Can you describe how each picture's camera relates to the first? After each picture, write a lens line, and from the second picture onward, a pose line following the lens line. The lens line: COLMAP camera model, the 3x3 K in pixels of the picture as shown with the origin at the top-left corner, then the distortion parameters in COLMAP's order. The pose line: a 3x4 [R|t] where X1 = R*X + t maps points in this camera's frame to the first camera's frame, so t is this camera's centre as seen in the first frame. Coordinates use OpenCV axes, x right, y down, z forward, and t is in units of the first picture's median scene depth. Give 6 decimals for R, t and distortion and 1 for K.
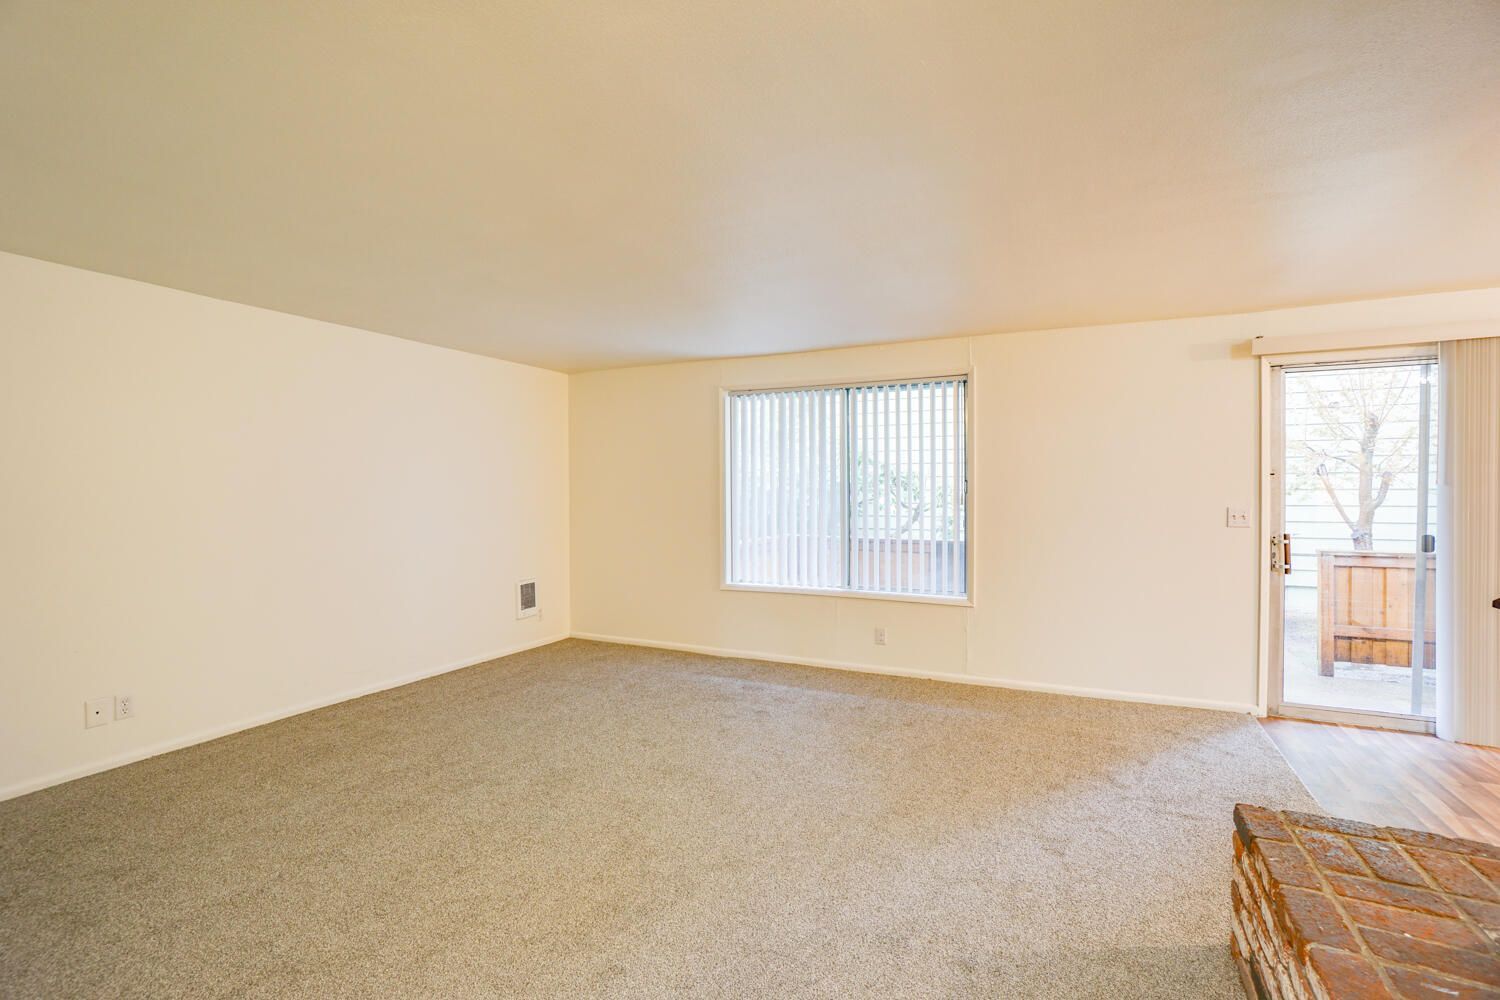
lens RADIAL K [[688.4, 0, 728.0], [0, 688.4, 492.9], [0, 0, 1]] dist [-0.064080, 0.022772]
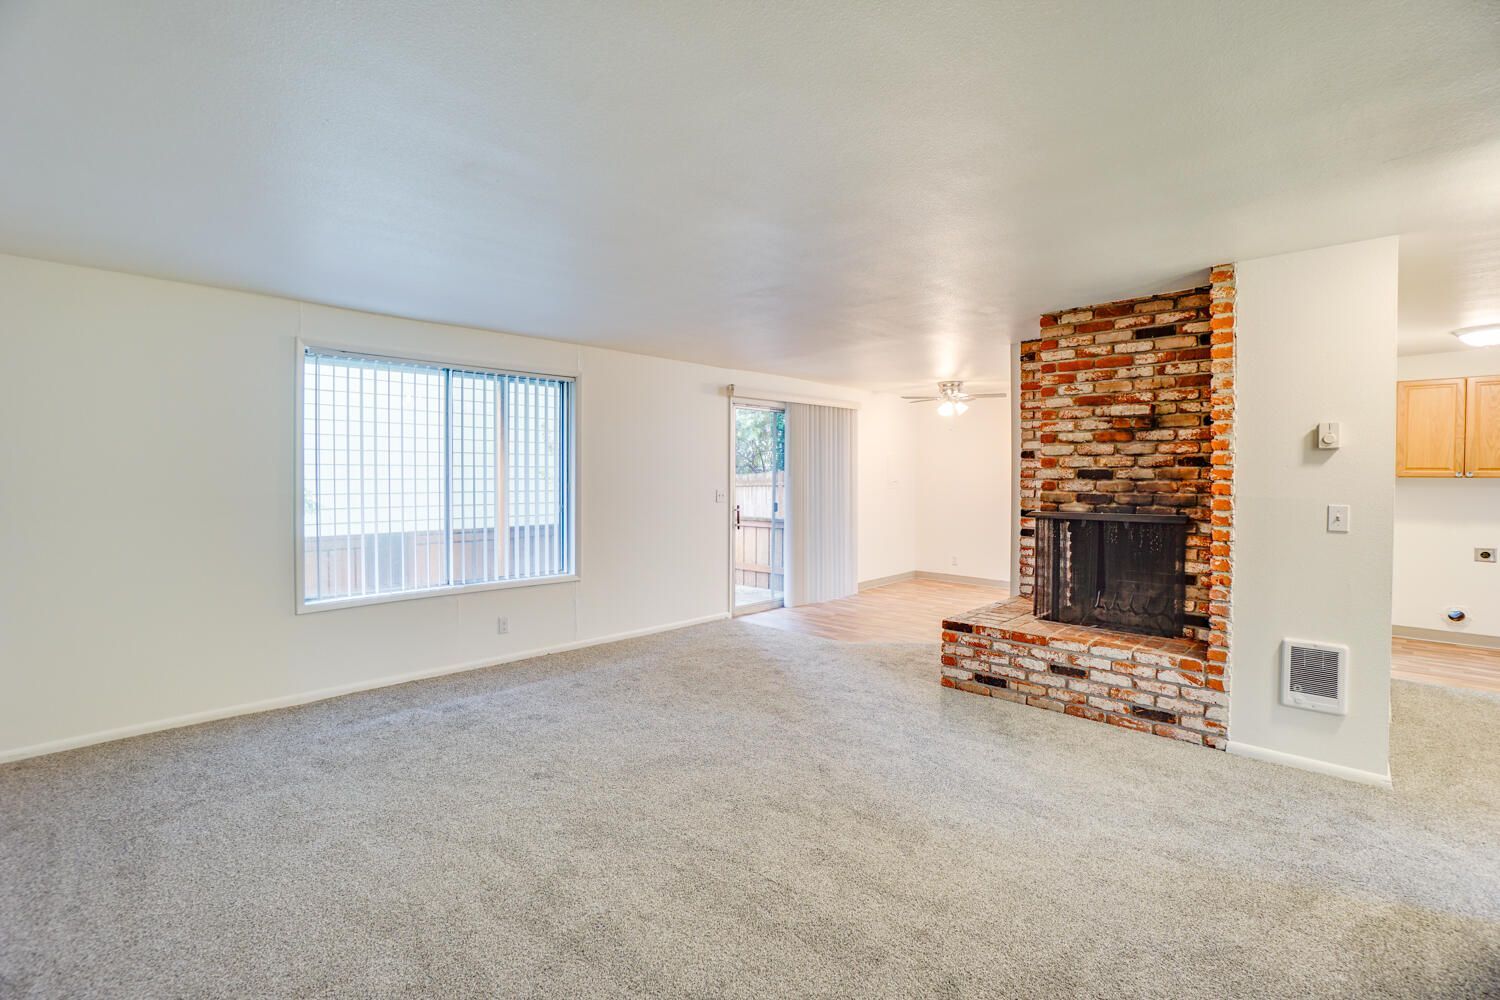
lens RADIAL K [[688.4, 0, 728.0], [0, 688.4, 492.9], [0, 0, 1]] dist [-0.064080, 0.022772]
pose [[0.306818, -0.020629, 0.951544, -0.734757], [0.005560, 0.999787, 0.019882, -0.003093], [-0.951752, -0.000810, 0.306868, 0.447979]]
